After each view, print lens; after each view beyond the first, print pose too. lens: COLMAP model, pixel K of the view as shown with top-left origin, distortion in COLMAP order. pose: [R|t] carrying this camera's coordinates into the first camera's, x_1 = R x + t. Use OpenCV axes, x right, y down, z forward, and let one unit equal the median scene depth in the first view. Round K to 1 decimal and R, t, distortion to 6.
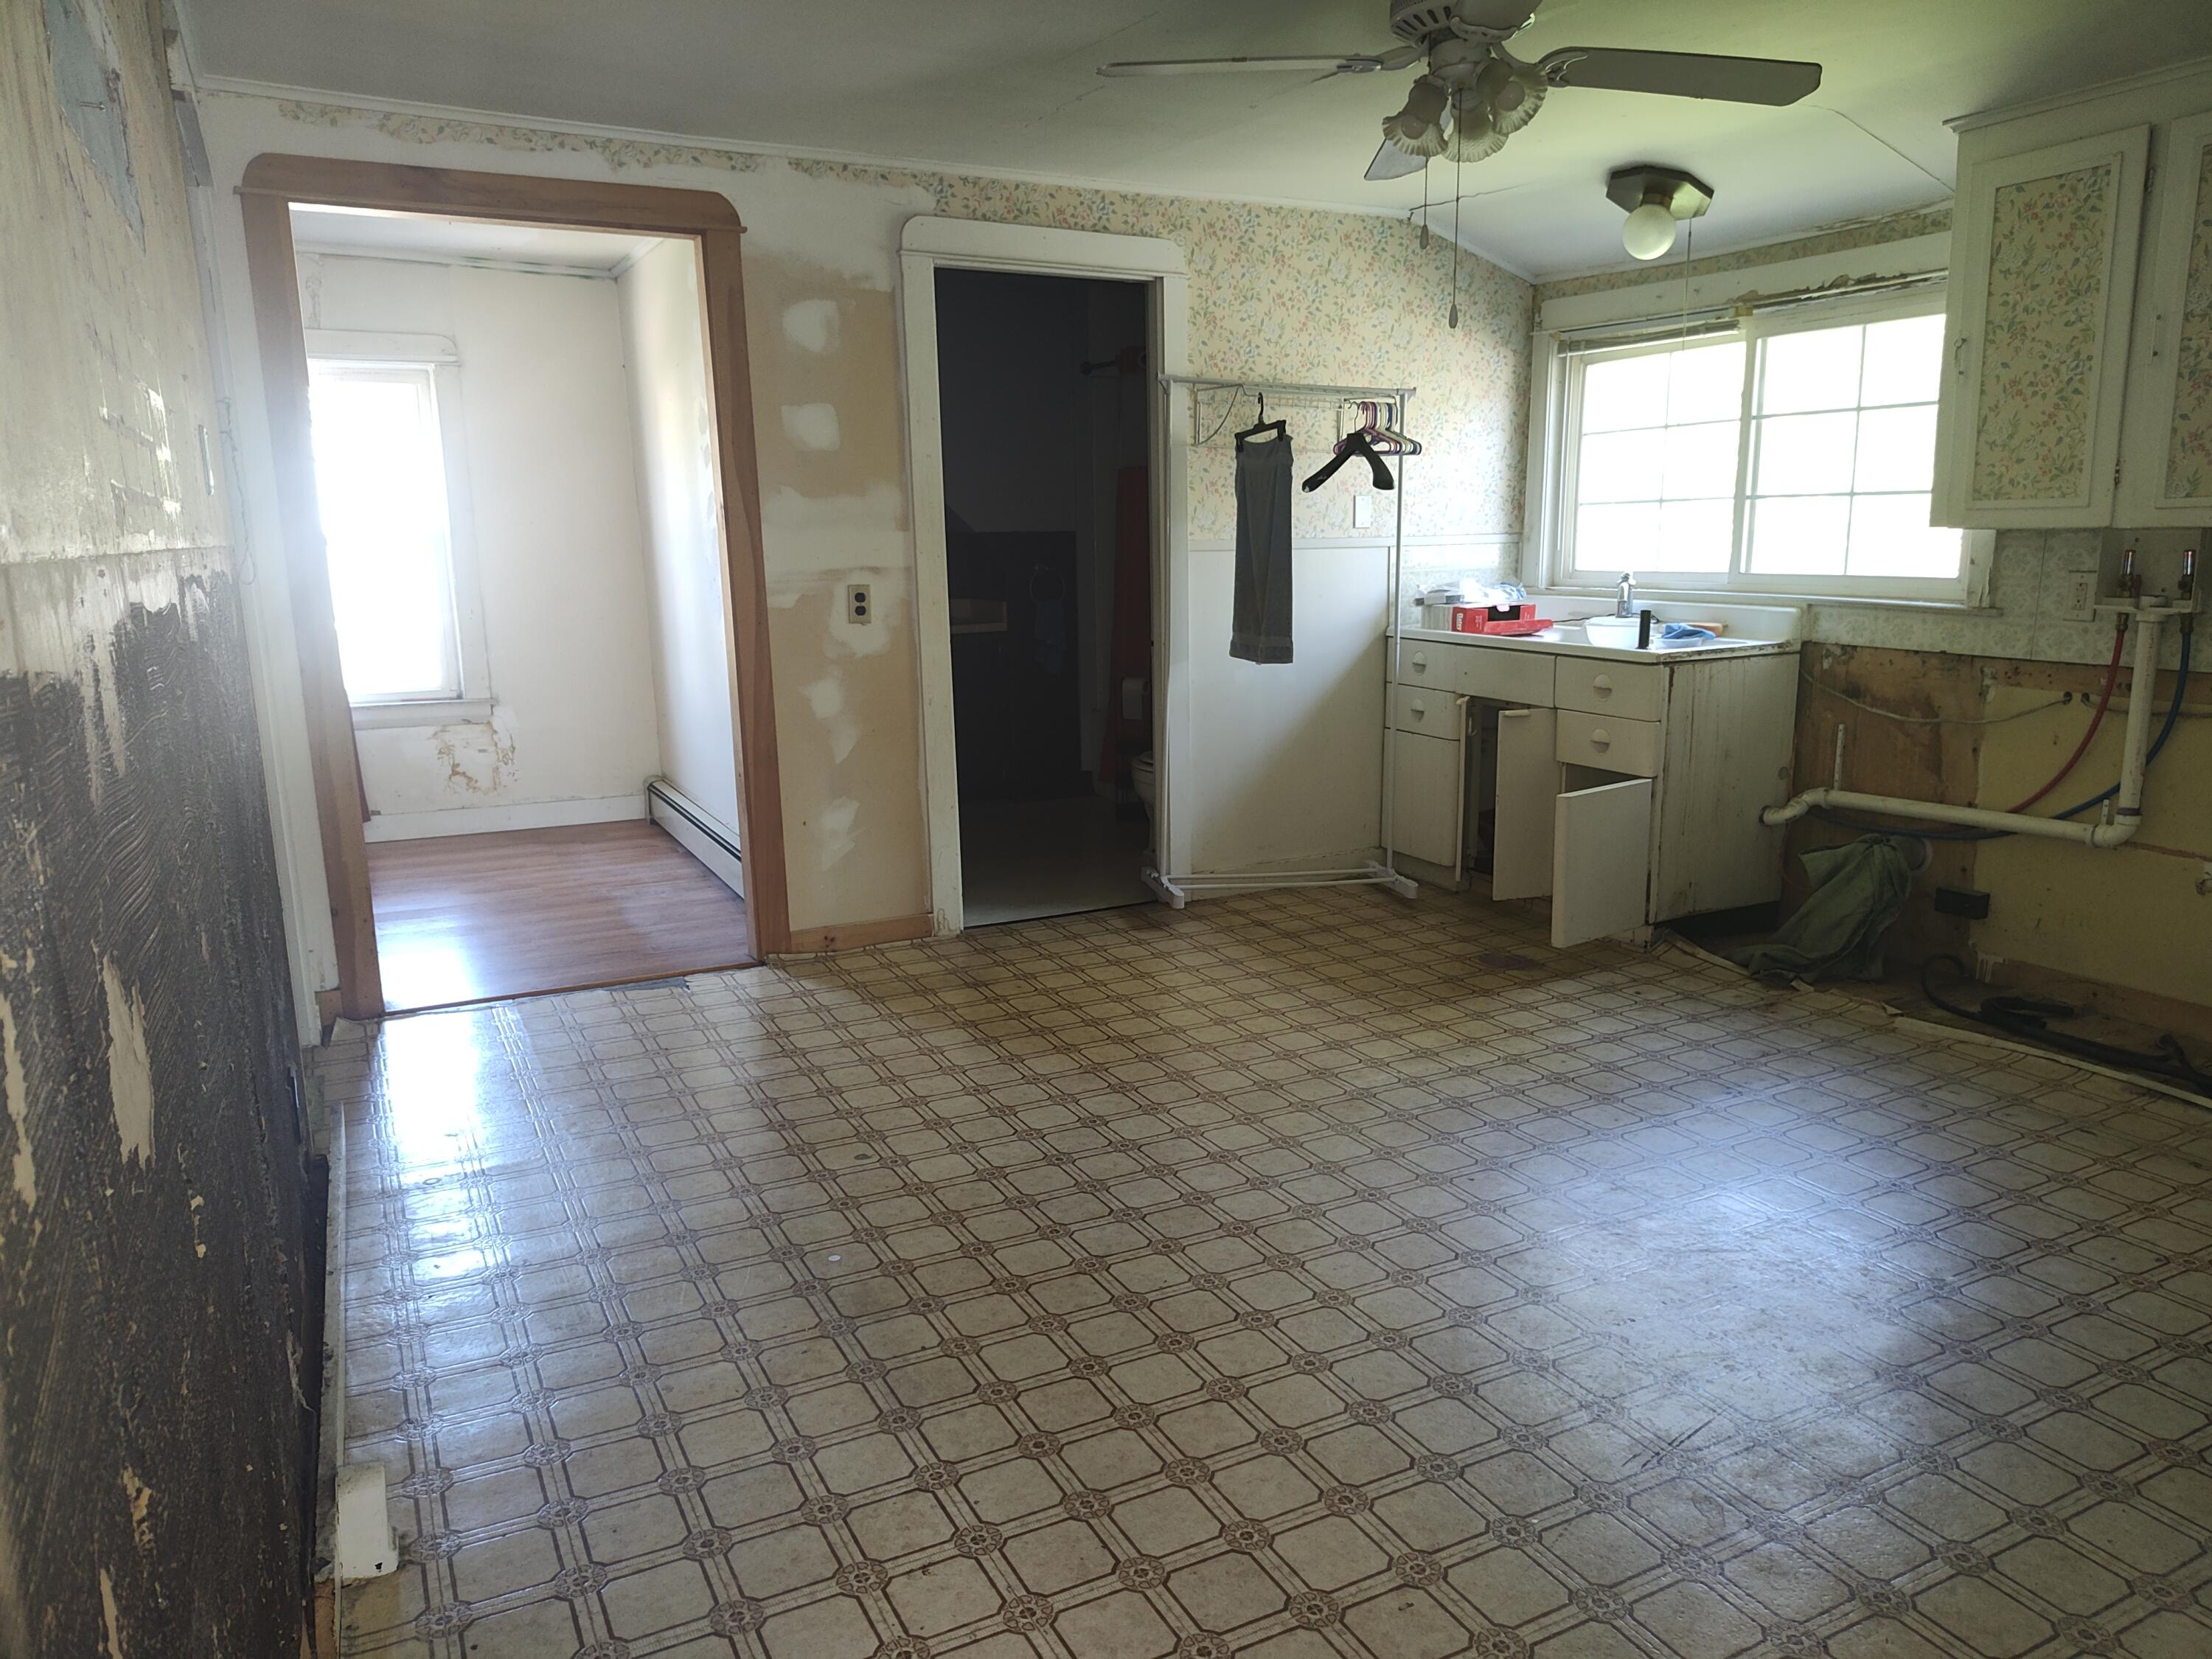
lens RADIAL K [[1507.9, 0, 1123.7], [0, 1507.9, 820.8], [0, 0, 1]] dist [0.052085, -0.063904]
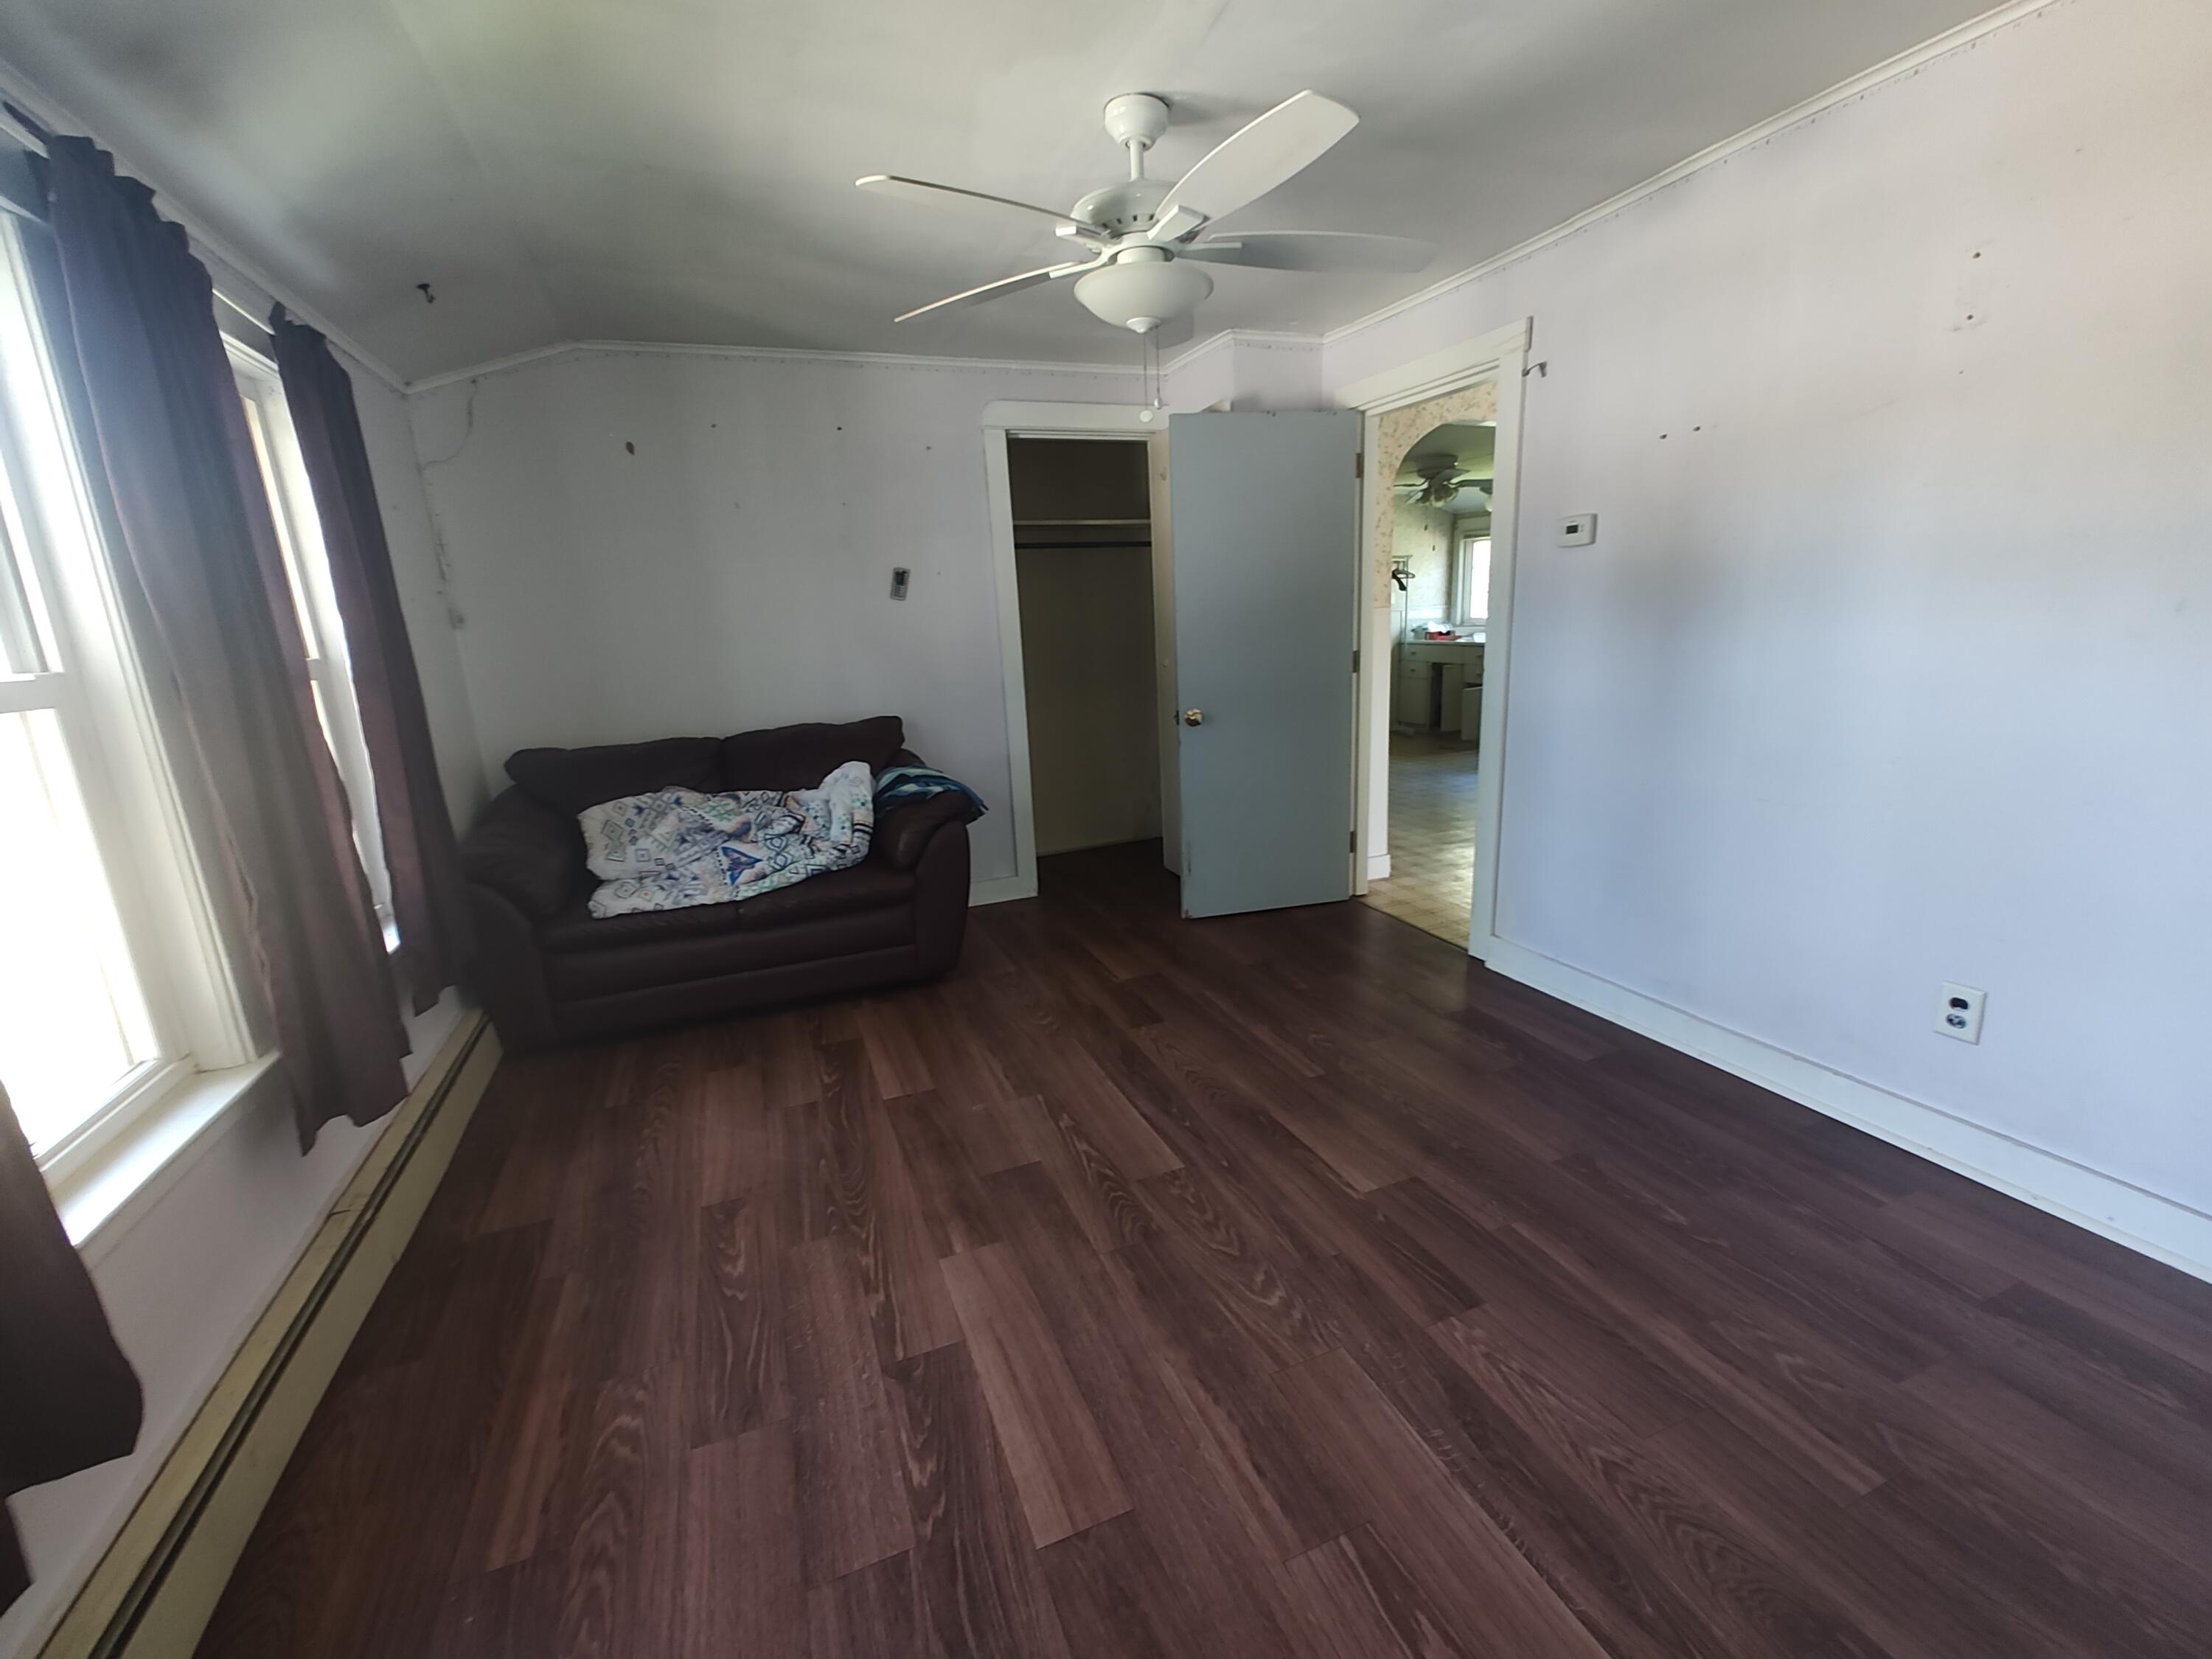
lens RADIAL K [[917.2, 0, 1111.4], [0, 917.2, 829.1], [0, 0, 1]] dist [-0.004542, 0.003603]
pose [[0.995907, -0.009438, -0.089892, -0.213959], [0.013046, 0.999129, 0.039624, 0.149341], [0.089440, -0.040635, 0.995163, -0.760825]]
